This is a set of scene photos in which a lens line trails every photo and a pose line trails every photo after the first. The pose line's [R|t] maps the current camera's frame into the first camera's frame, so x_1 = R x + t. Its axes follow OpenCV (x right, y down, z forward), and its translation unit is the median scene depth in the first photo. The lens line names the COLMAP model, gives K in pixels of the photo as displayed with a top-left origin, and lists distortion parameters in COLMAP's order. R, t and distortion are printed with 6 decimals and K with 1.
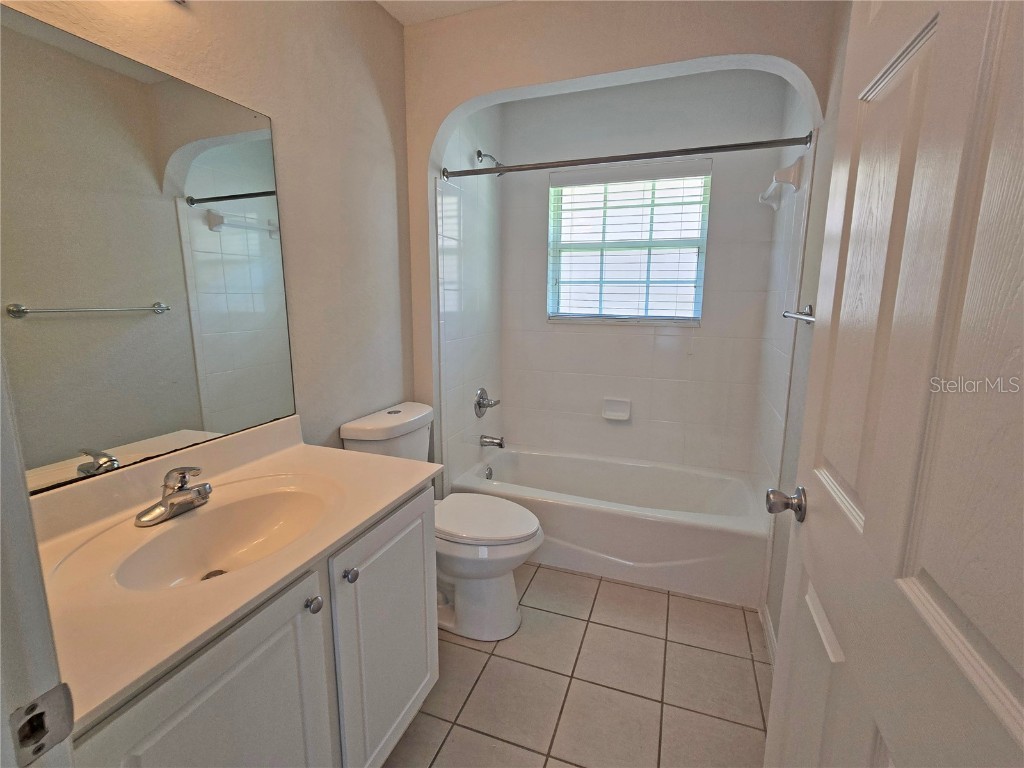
lens RADIAL K [[471.0, 0, 510.9], [0, 471.0, 375.6], [0, 0, 1]] dist [0.002574, 0.002268]
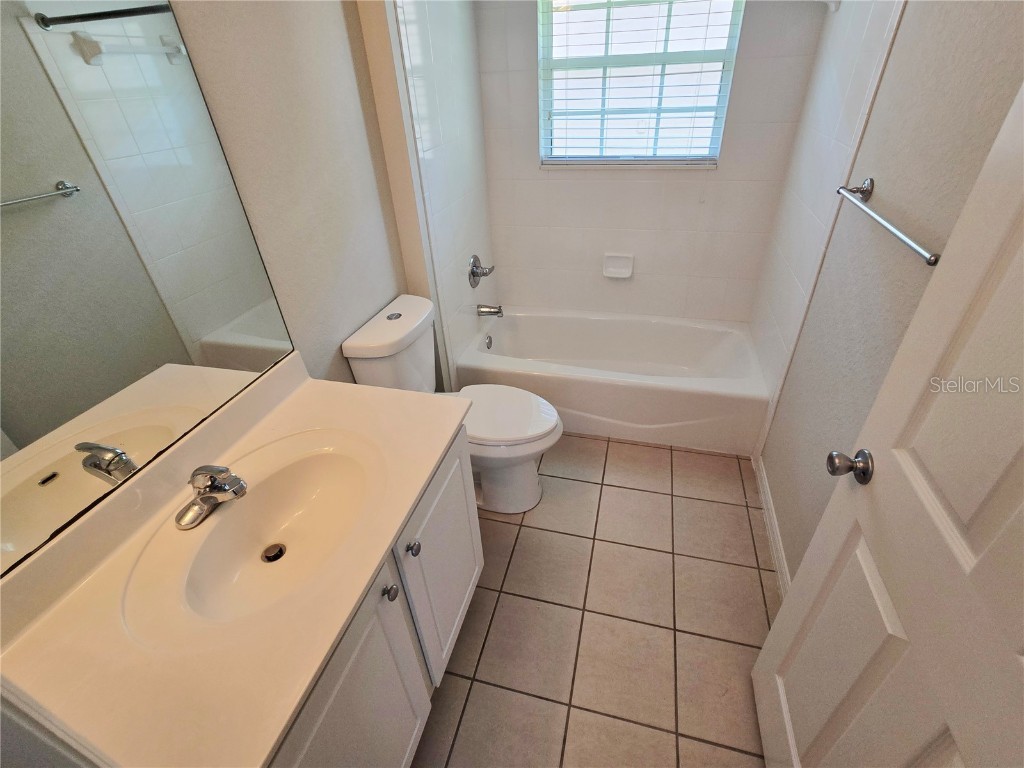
lens RADIAL K [[471.0, 0, 518.5], [0, 471.0, 382.6], [0, 0, 1]] dist [0.002574, 0.002268]
pose [[0.994389, -0.093342, 0.049768, -0.046604], [0.066684, 0.918370, 0.390063, -0.103563], [-0.082115, -0.384556, 0.919442, 0.065046]]
